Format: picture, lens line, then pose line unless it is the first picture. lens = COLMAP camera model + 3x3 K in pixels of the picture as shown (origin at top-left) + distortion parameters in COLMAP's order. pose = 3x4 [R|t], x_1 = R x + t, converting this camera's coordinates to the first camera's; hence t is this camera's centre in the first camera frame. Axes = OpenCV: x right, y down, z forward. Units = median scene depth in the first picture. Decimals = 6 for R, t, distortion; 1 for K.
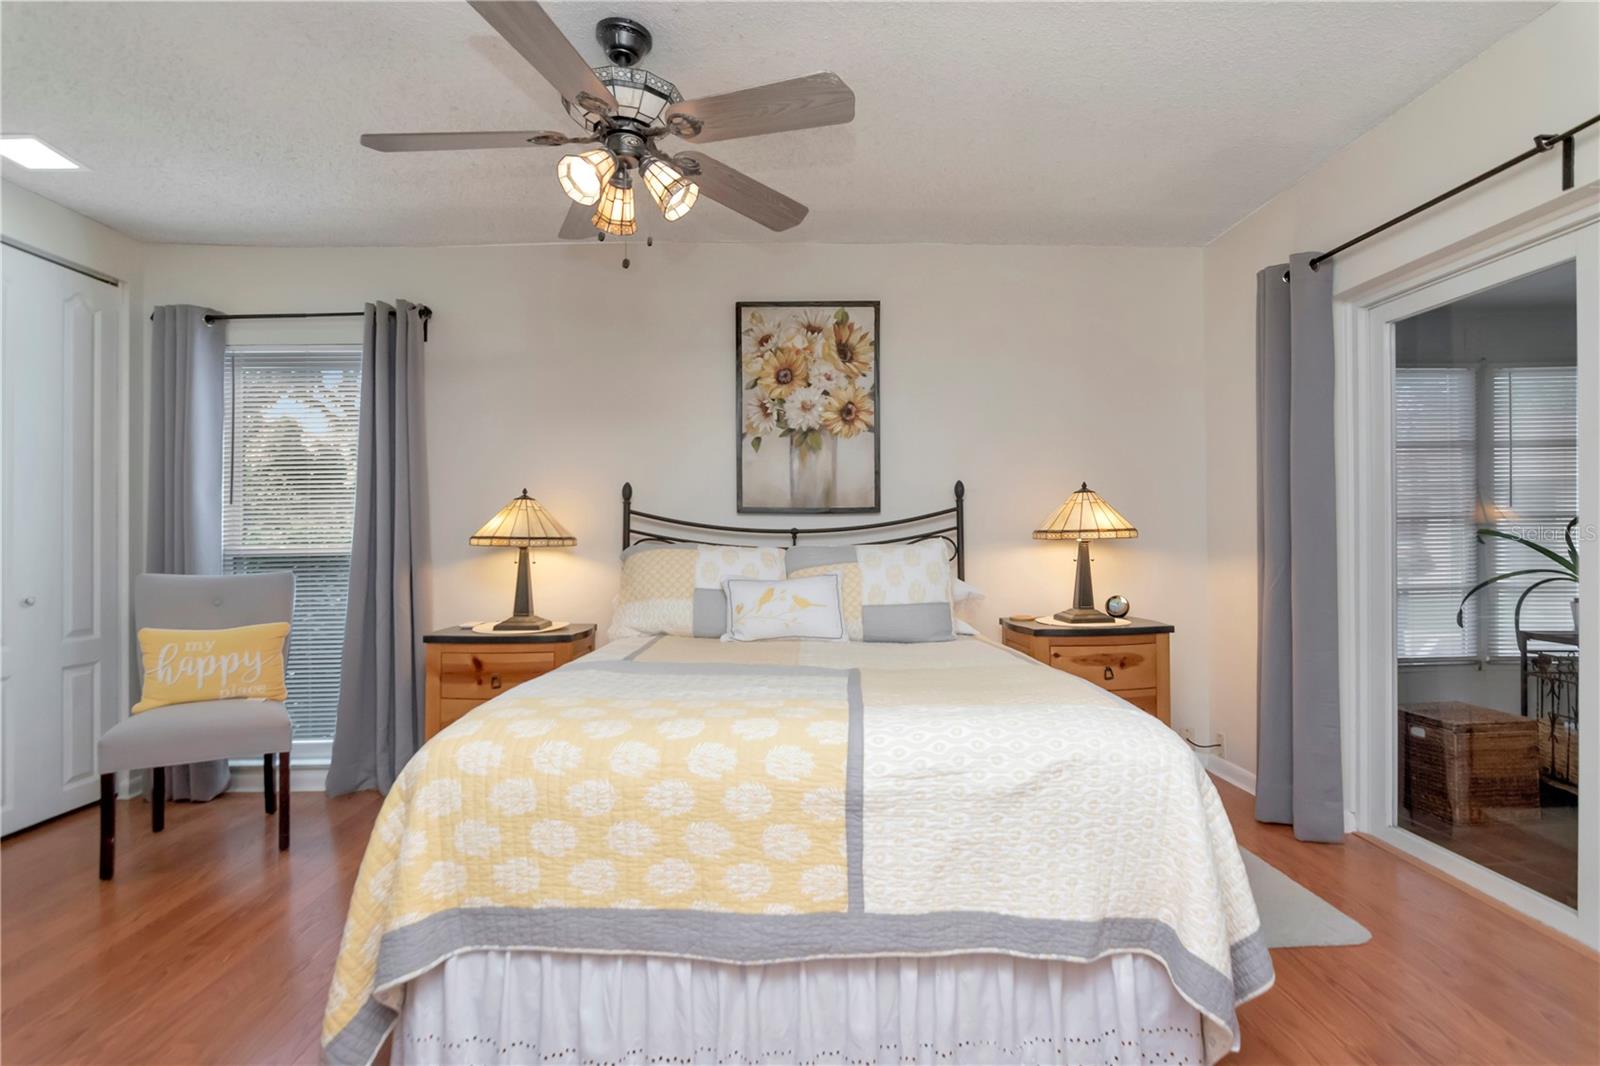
lens RADIAL K [[779.5, 0, 807.5], [0, 779.5, 527.8], [0, 0, 1]] dist [-0.005432, -0.001403]
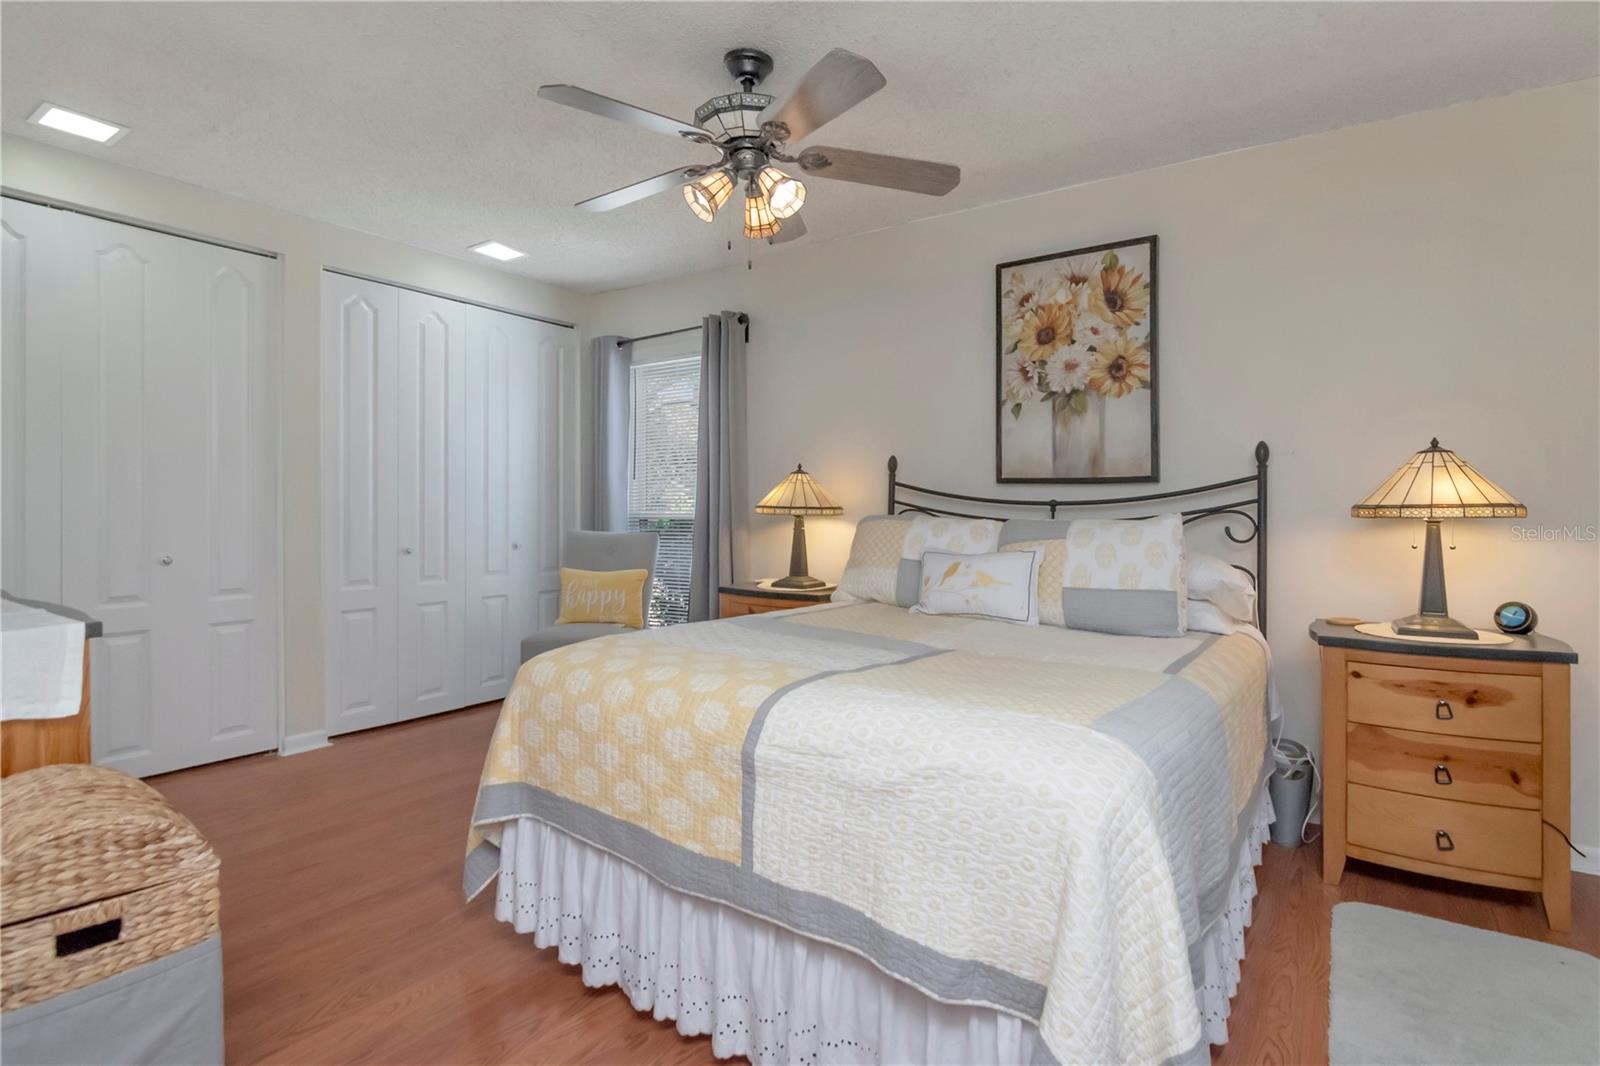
lens RADIAL K [[785.5, 0, 792.6], [0, 785.5, 494.1], [0, 0, 1]] dist [-0.004752, -0.000438]
pose [[0.802892, 0.001452, -0.596123, 0.285333], [-0.003550, 0.999991, -0.002345, -0.003049], [0.596114, 0.003999, 0.802890, 0.072912]]
